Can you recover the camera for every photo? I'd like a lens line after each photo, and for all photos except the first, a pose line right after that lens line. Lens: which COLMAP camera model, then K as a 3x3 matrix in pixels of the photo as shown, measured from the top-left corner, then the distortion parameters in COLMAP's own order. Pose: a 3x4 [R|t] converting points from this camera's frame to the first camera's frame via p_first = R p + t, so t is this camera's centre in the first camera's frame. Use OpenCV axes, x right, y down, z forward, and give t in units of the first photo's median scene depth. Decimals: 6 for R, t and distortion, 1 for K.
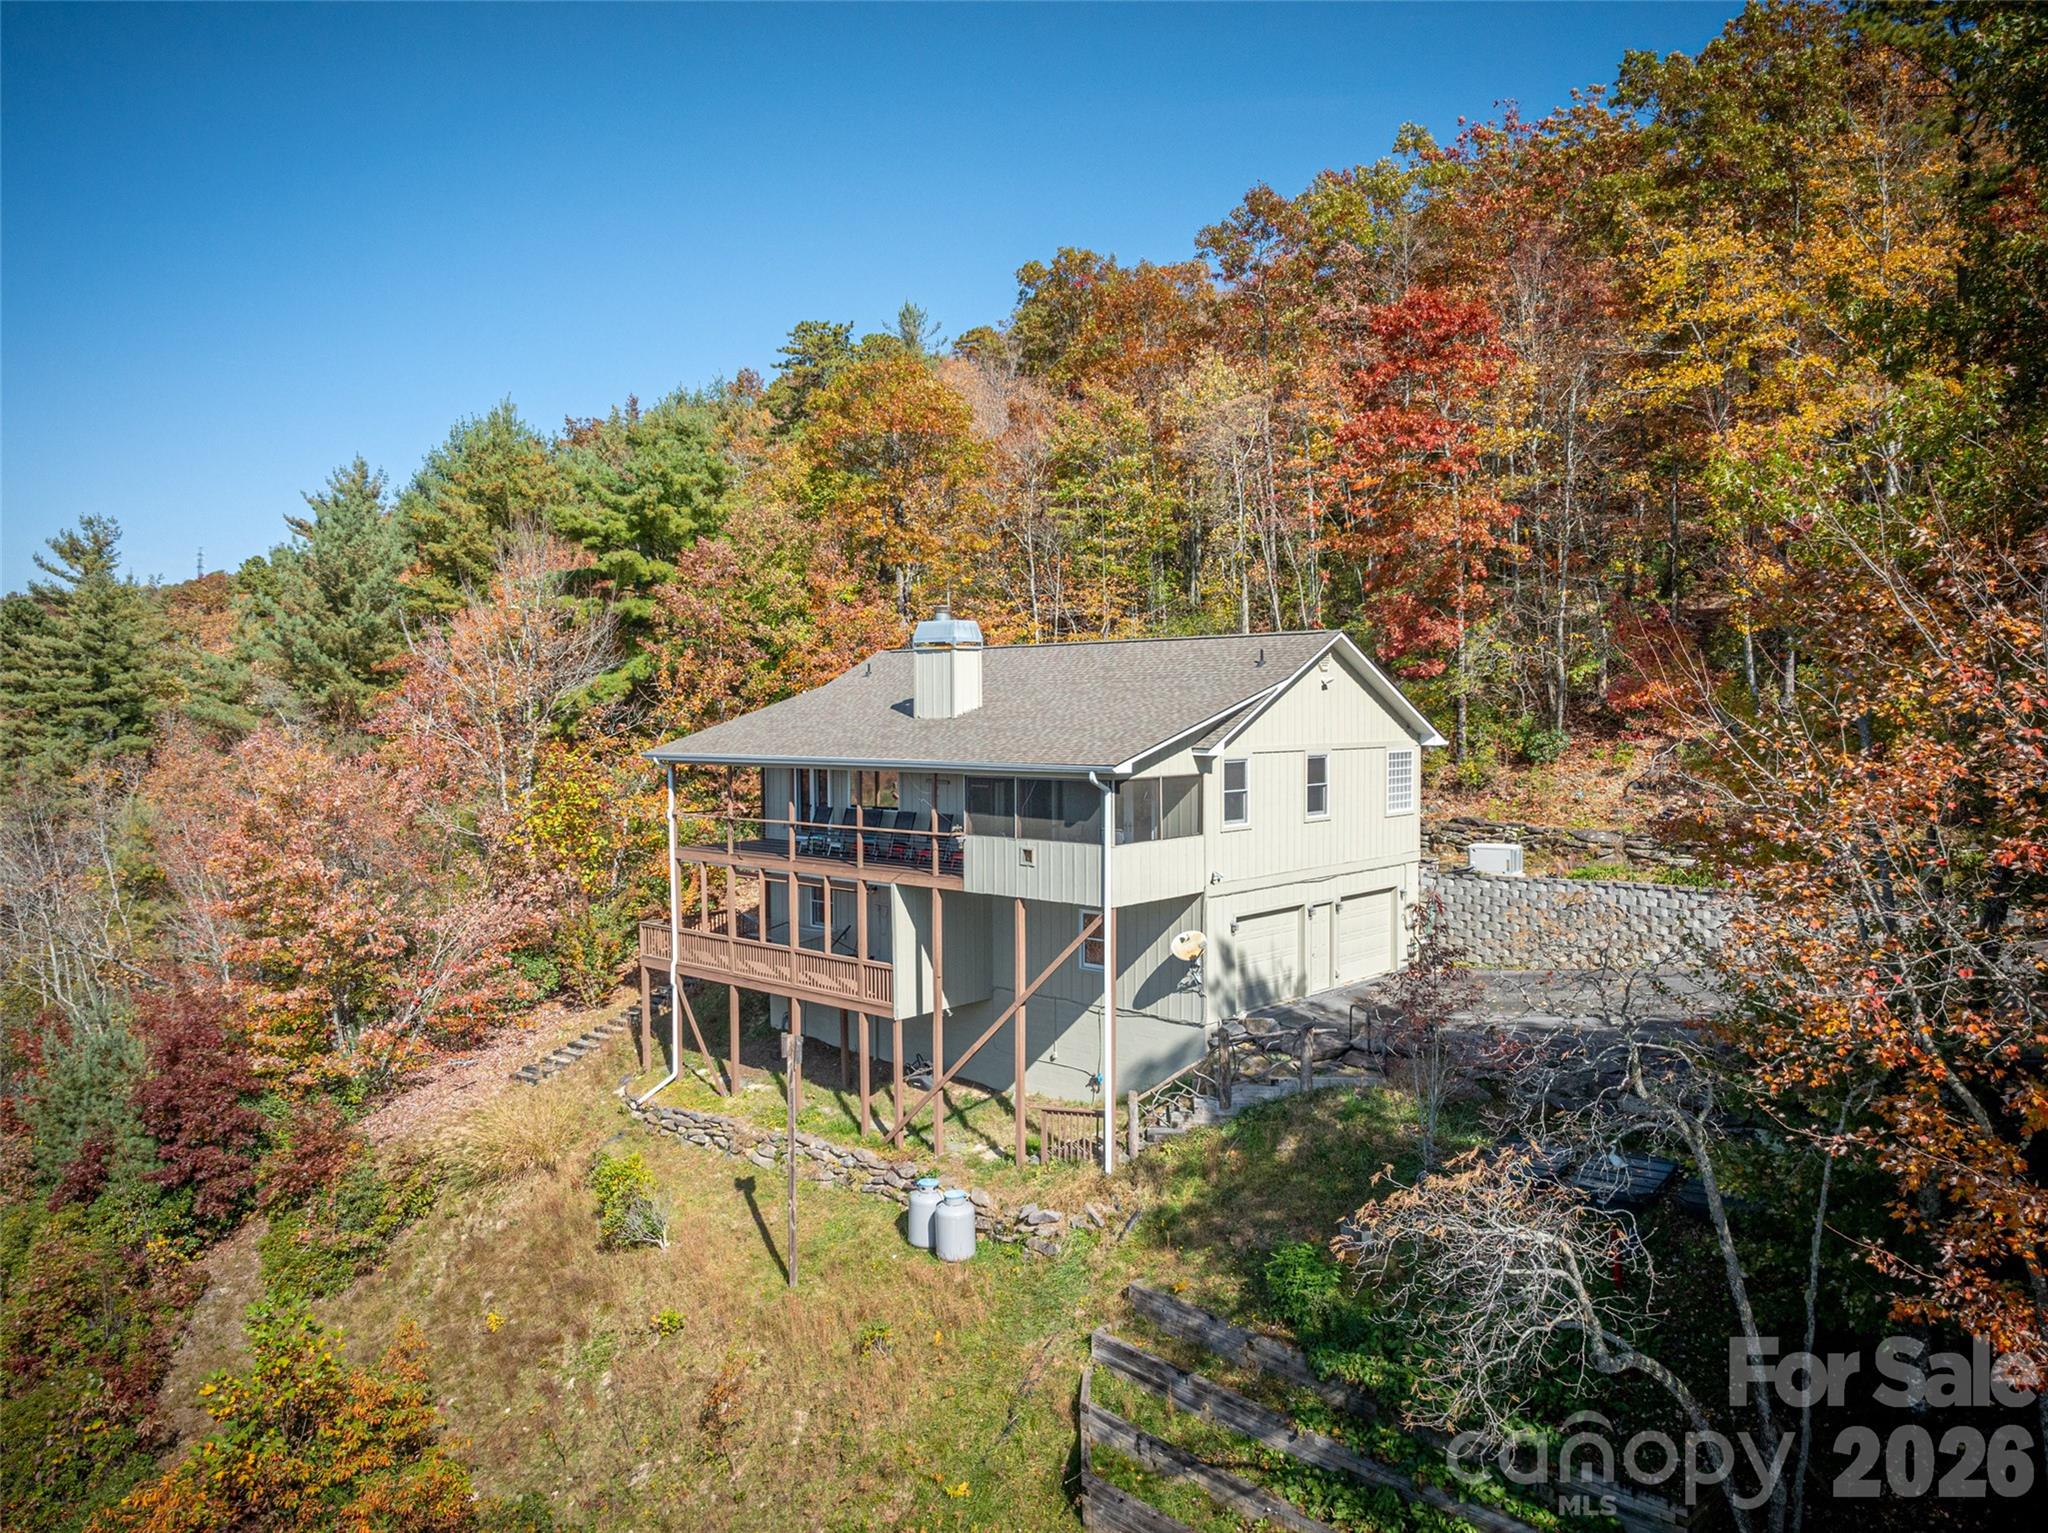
lens RADIAL K [[1439.8, 0, 1024.0], [0, 1439.8, 766.5], [0, 0, 1]] dist [-0.152136, 0.047478]
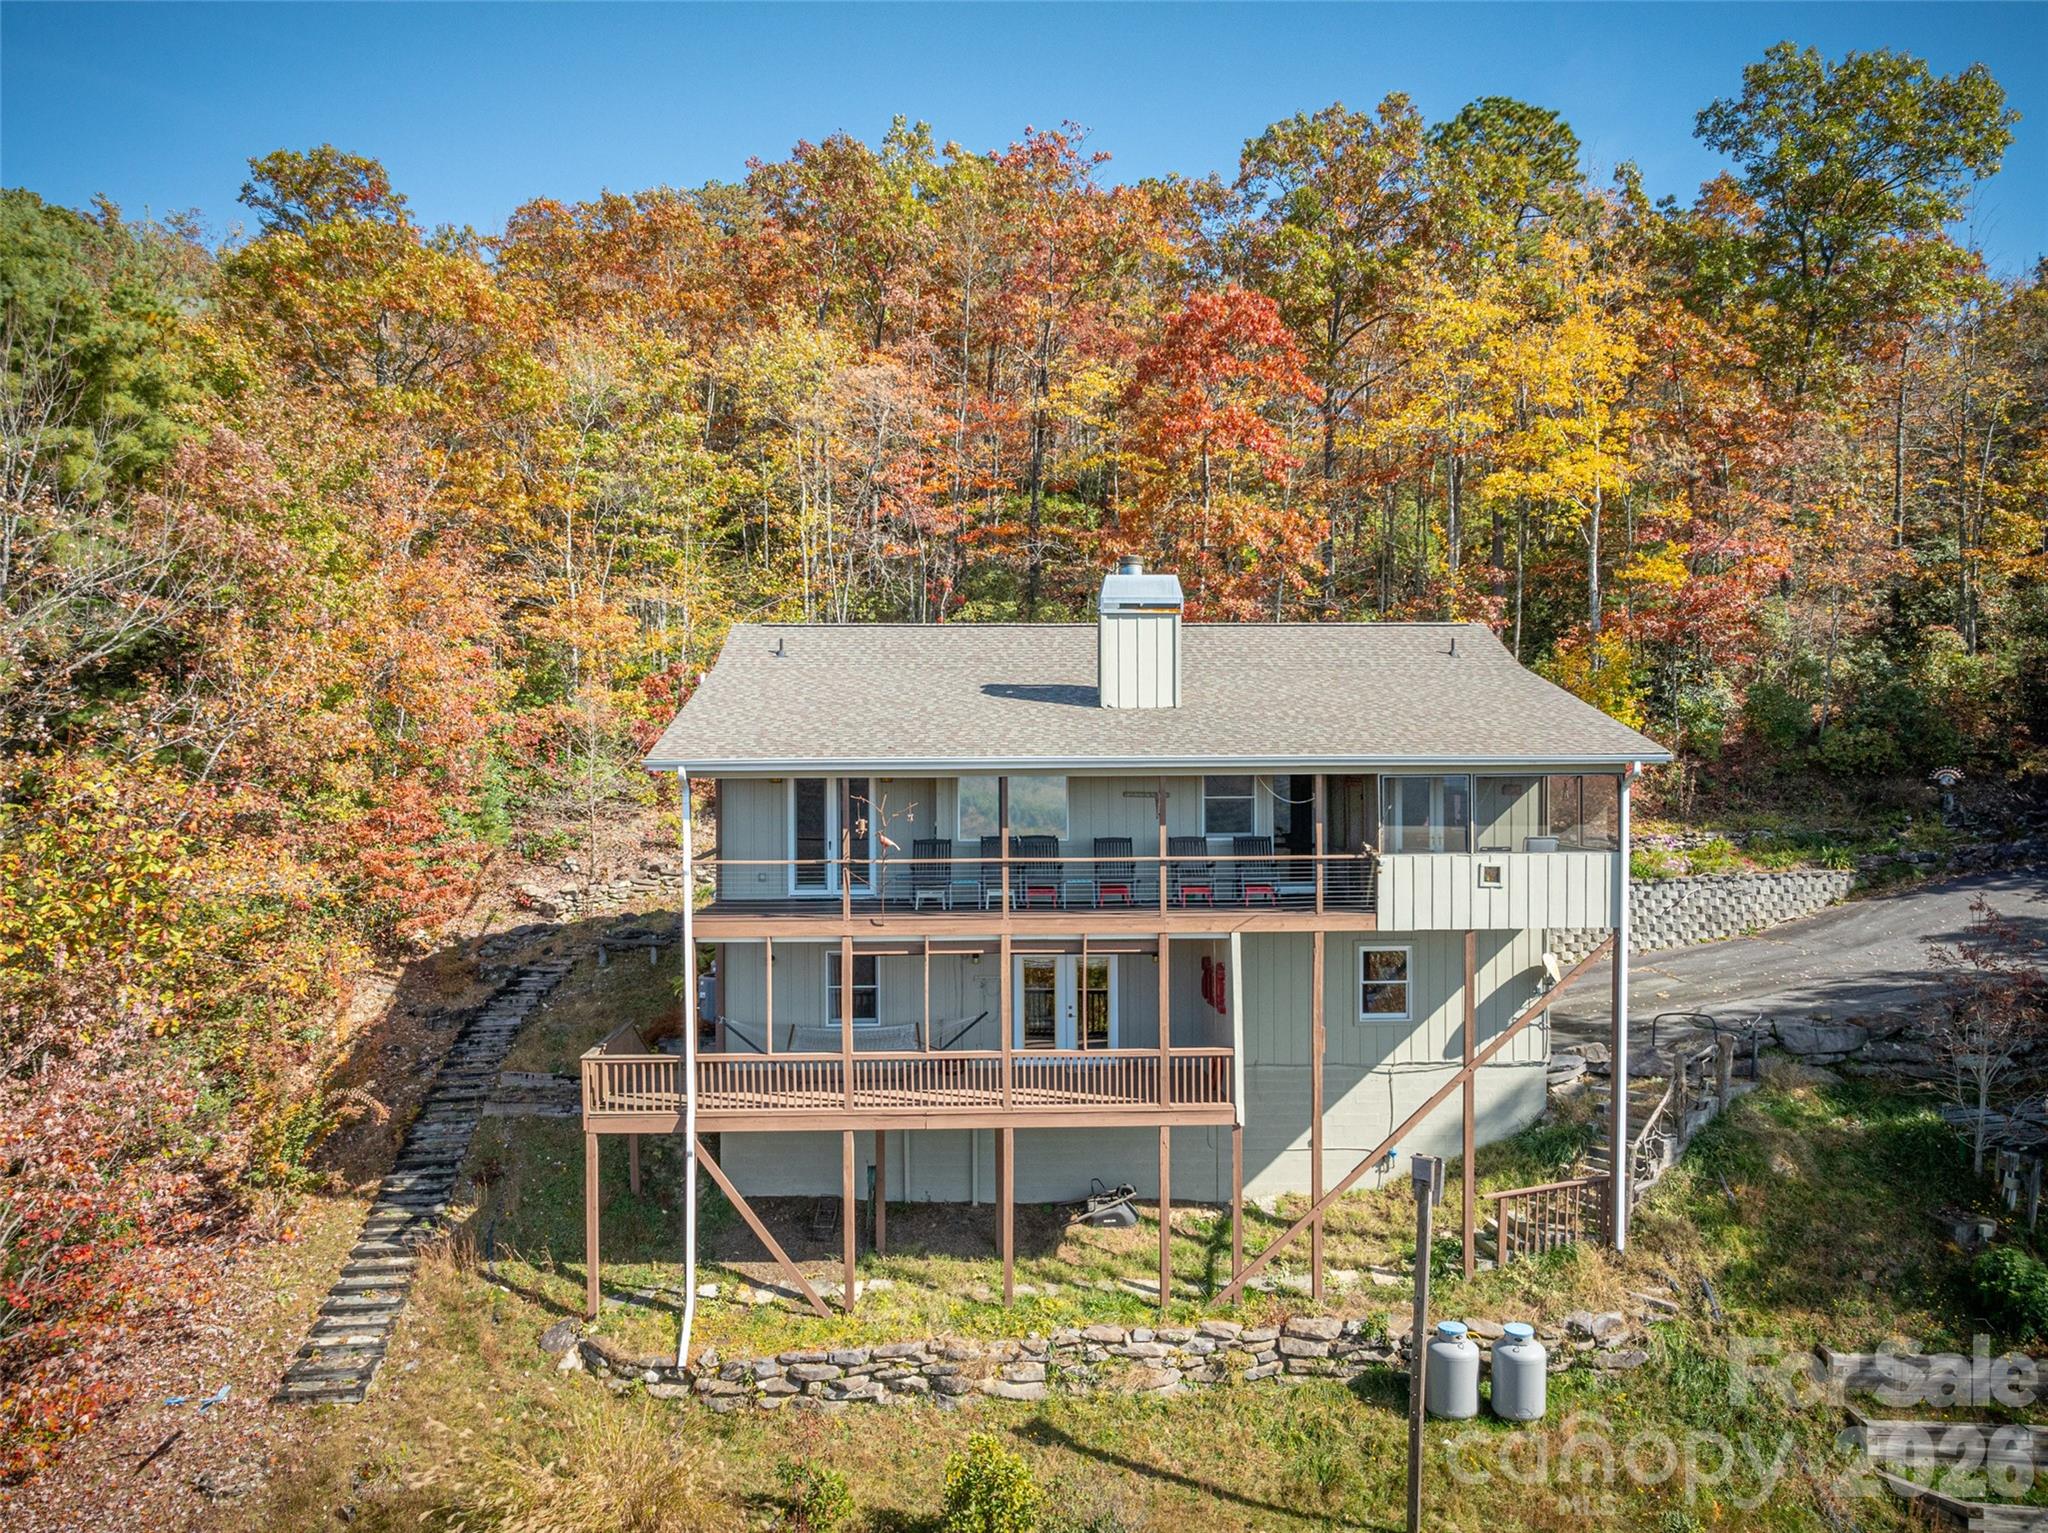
lens RADIAL K [[1439.8, 0, 1024.0], [0, 1439.8, 766.5], [0, 0, 1]] dist [-0.152136, 0.047478]
pose [[0.707914, 0.003215, 0.706291, -0.629775], [0.019552, 0.999517, -0.024147, 0.014554], [-0.706028, 0.030904, 0.707510, 0.552404]]
